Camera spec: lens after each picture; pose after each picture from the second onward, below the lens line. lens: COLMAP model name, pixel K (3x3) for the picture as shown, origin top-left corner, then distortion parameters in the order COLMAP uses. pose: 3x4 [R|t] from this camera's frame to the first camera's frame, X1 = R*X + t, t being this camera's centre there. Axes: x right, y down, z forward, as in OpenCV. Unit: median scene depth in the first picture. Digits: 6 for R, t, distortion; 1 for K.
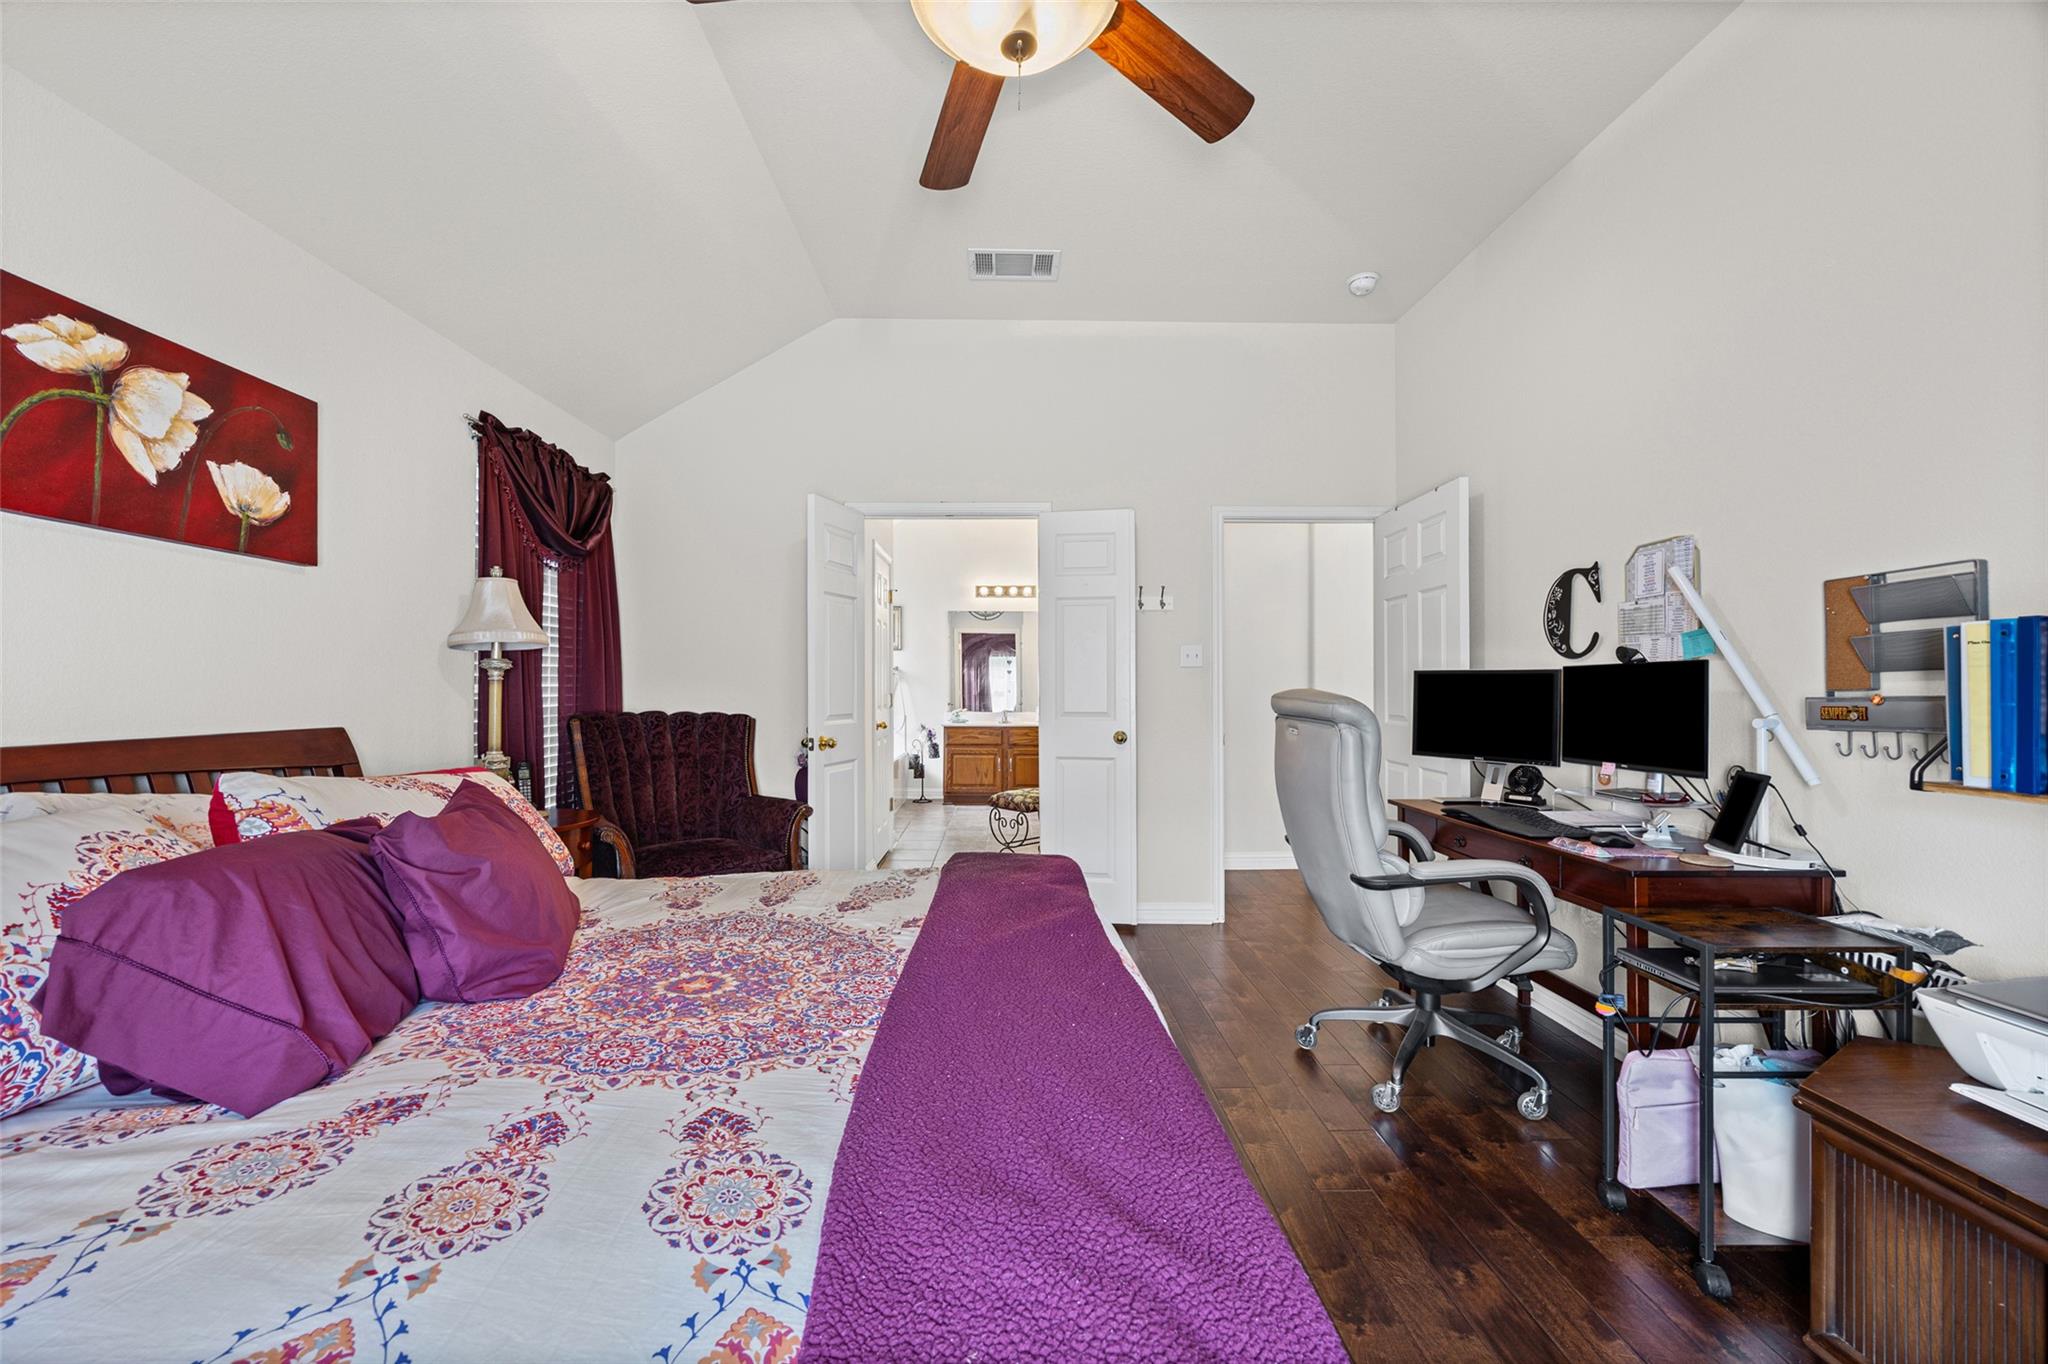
lens RADIAL K [[791.2, 0, 1024.0], [0, 791.2, 682.0], [0, 0, 1]] dist [0.000497, 0.000010]
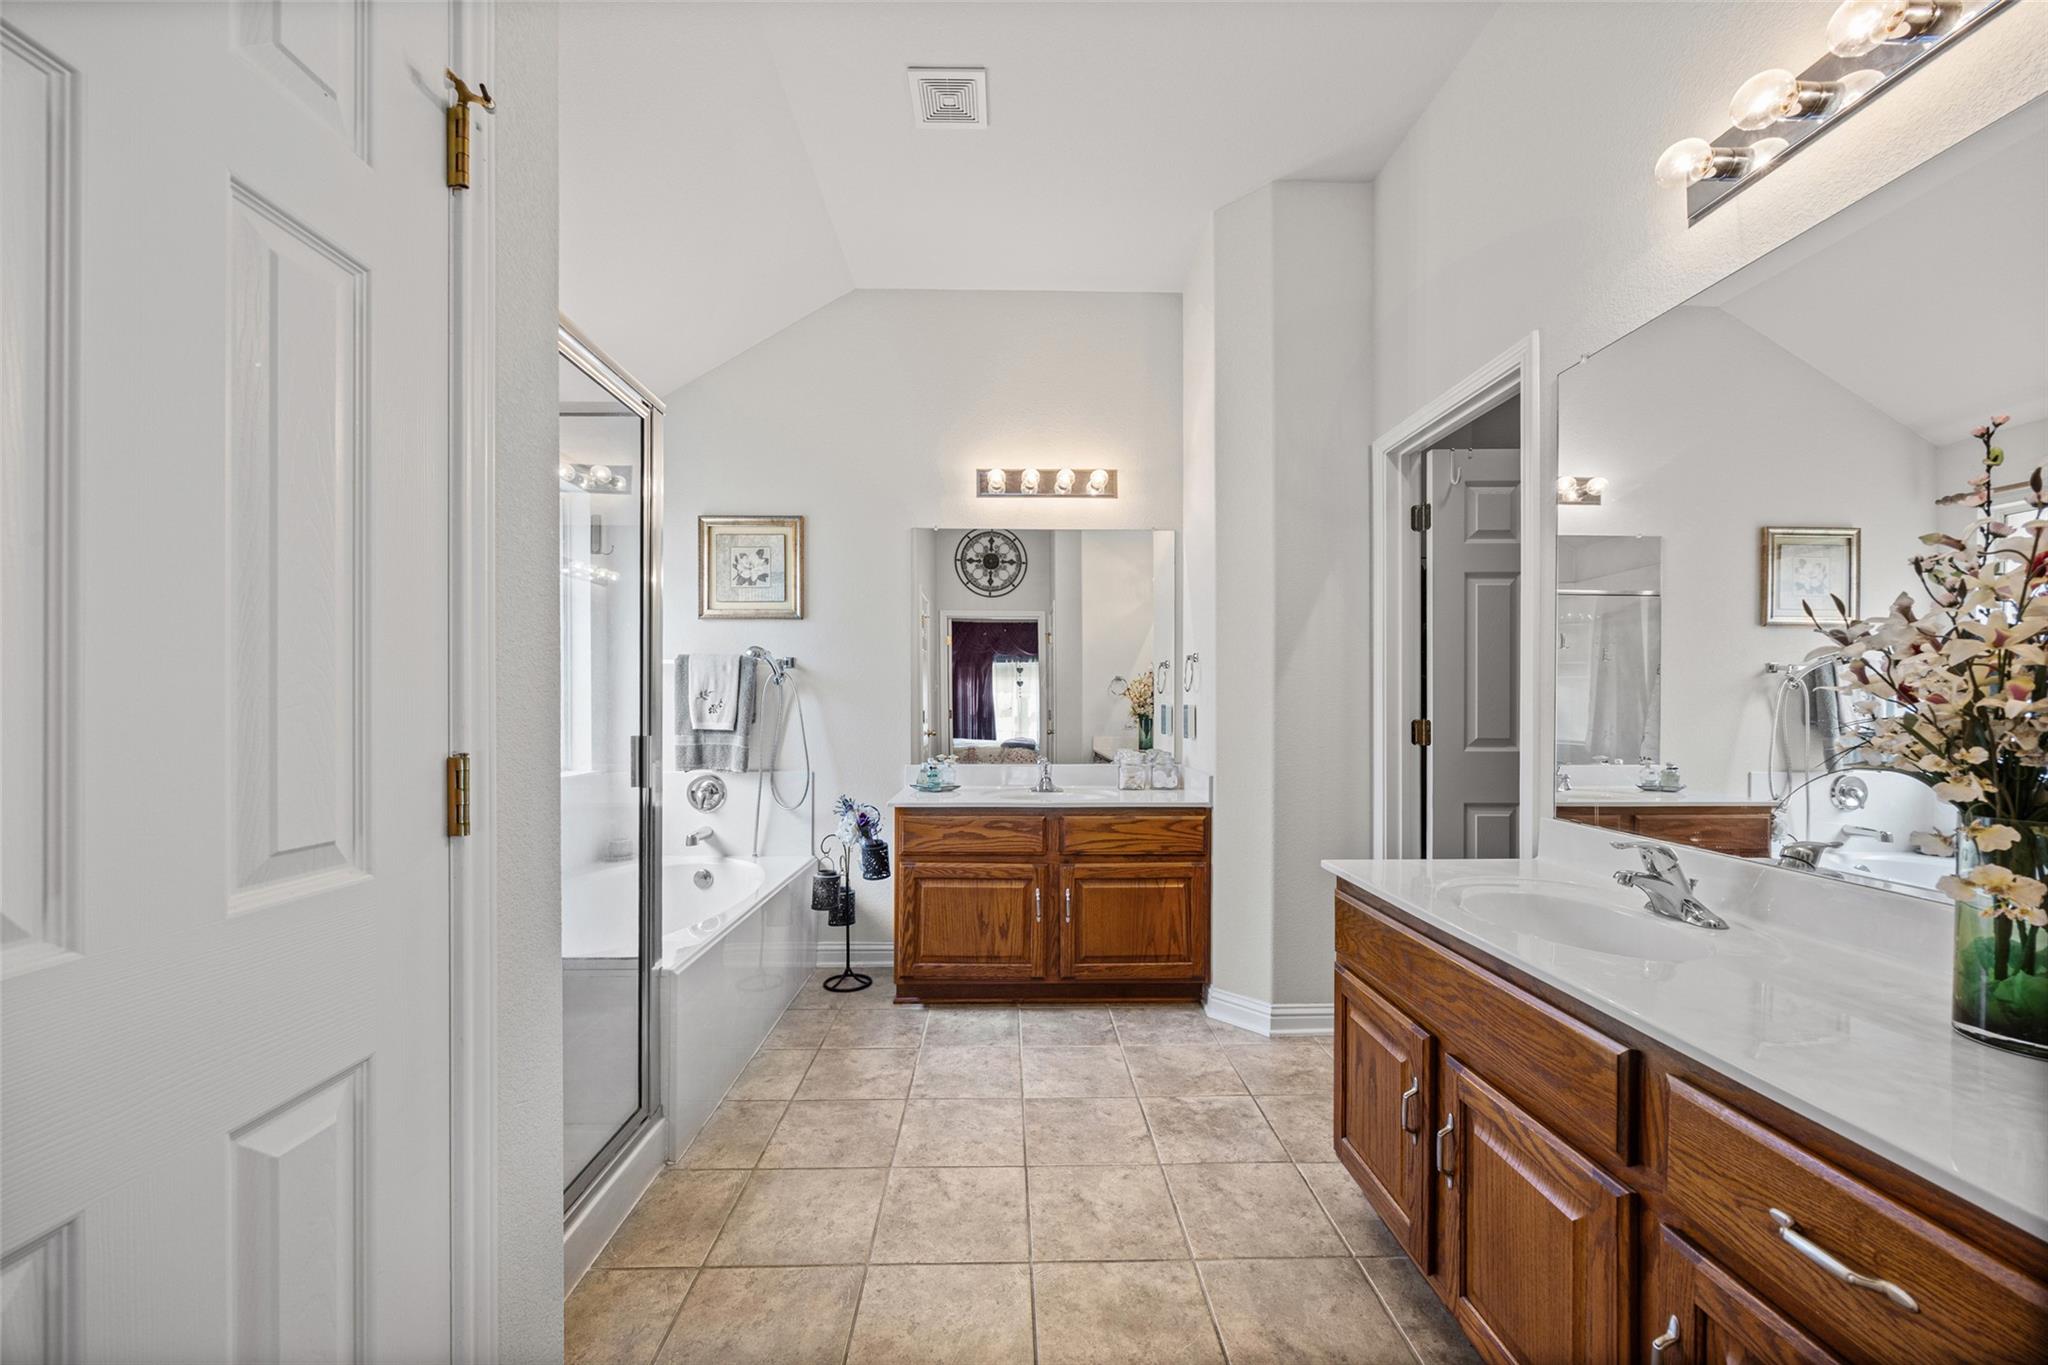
lens RADIAL K [[808.8, 0, 1024.0], [0, 808.8, 682.5], [0, 0, 1]] dist [0.000866, -0.000004]
pose [[0.999998, -0.000287, 0.002163, -0.037338], [0.000332, 0.999779, -0.021018, 0.003192], [-0.002156, 0.021019, 0.999777, 0.574287]]
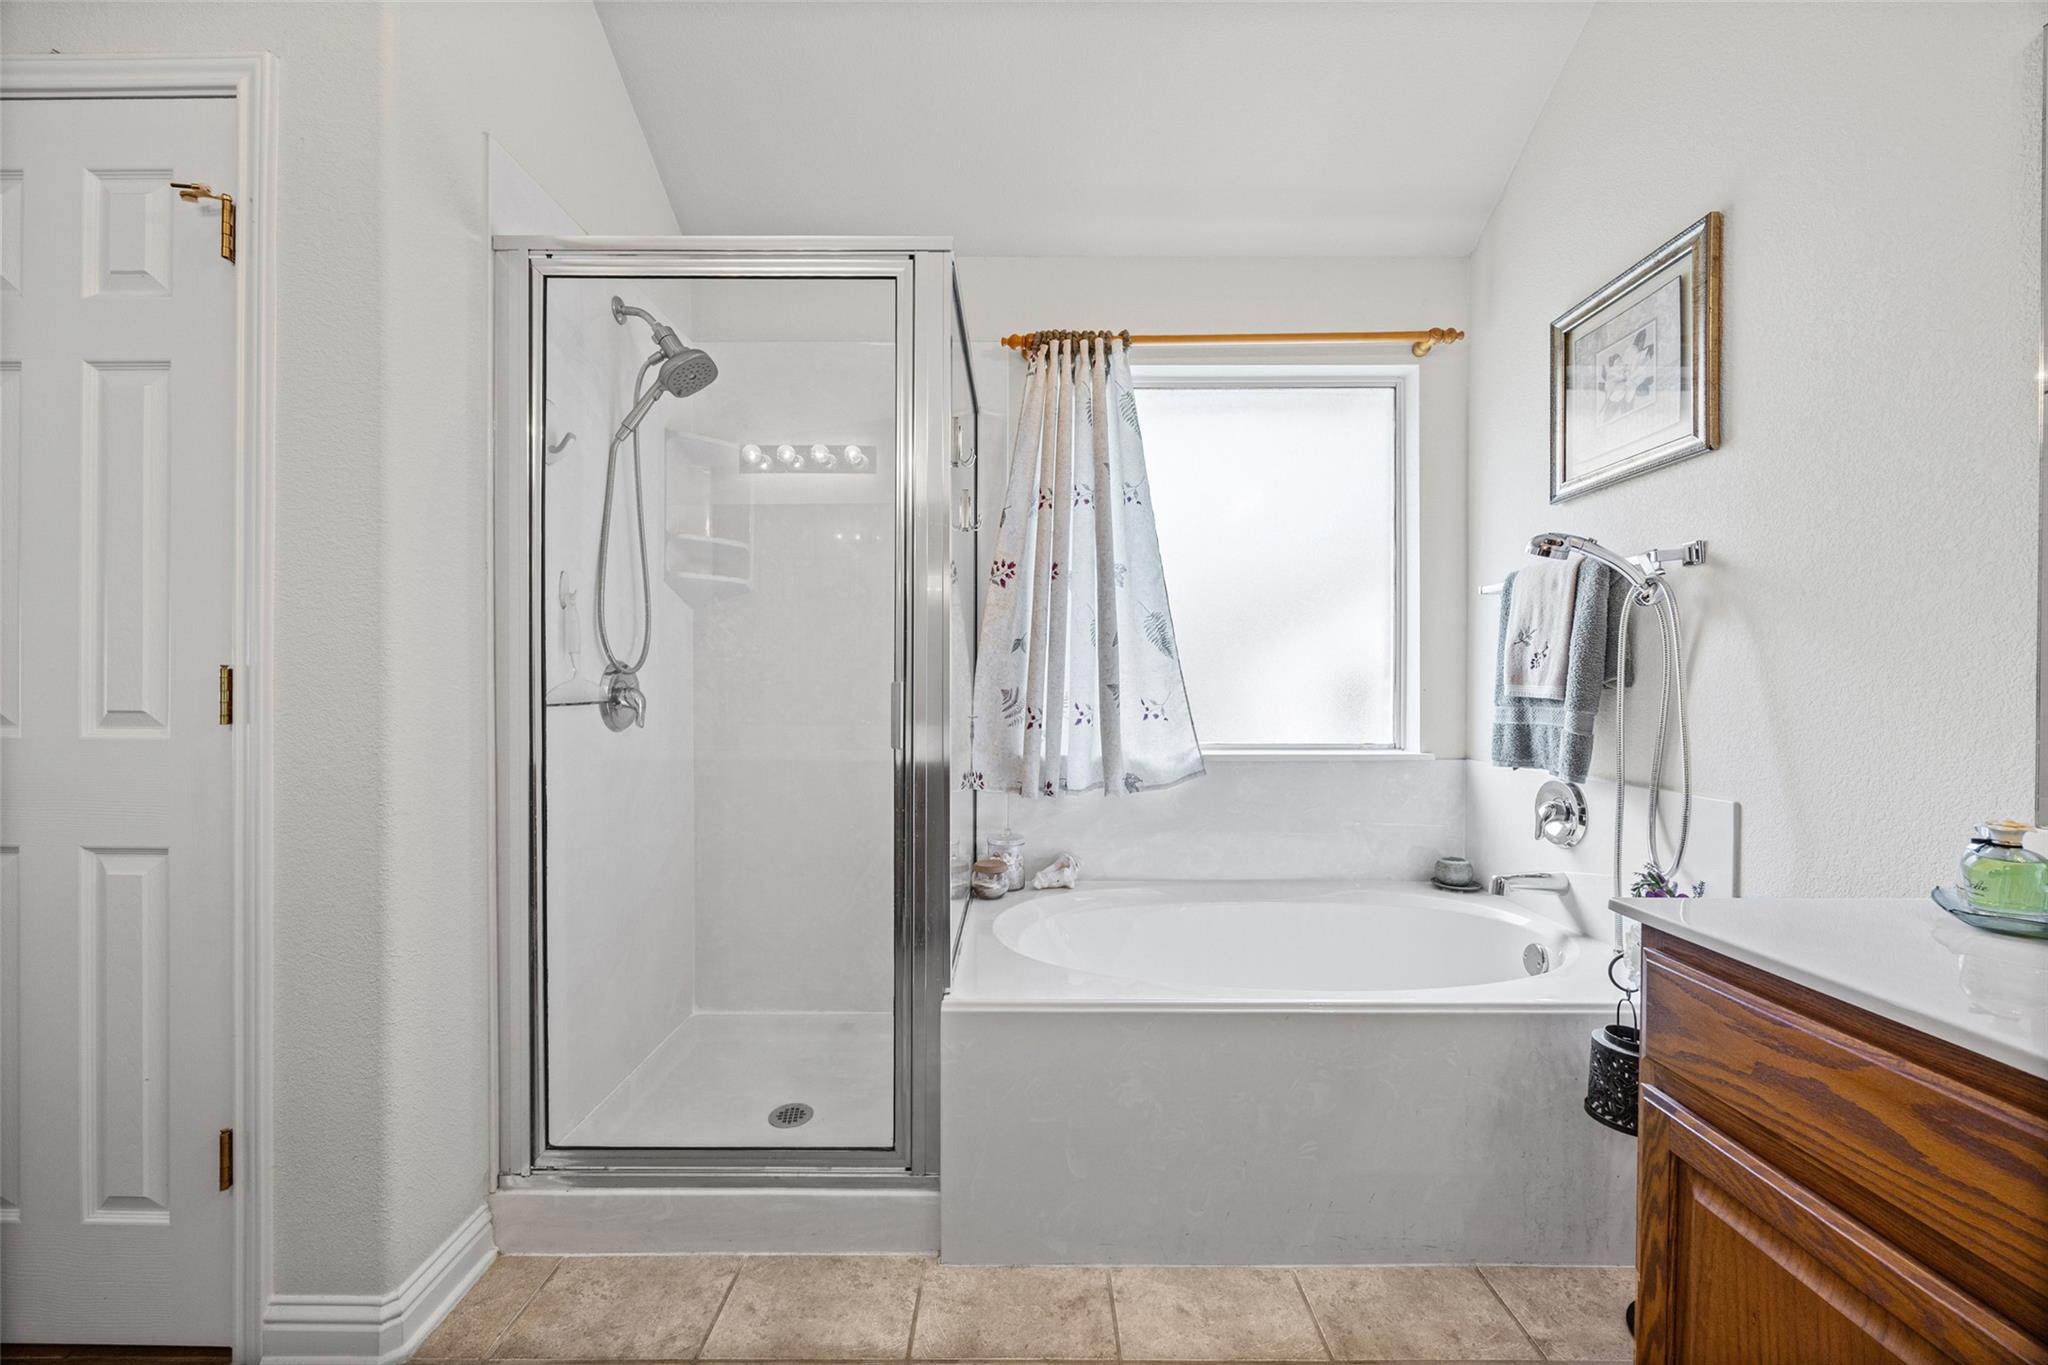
lens RADIAL K [[791.2, 0, 1024.0], [0, 791.2, 682.5], [0, 0, 1]] dist [0.000497, 0.000010]
pose [[-0.033280, -0.003141, -0.999441, 0.036157], [0.001074, 0.999994, -0.003178, 0.015057], [0.999445, -0.001179, -0.033276, 0.858144]]
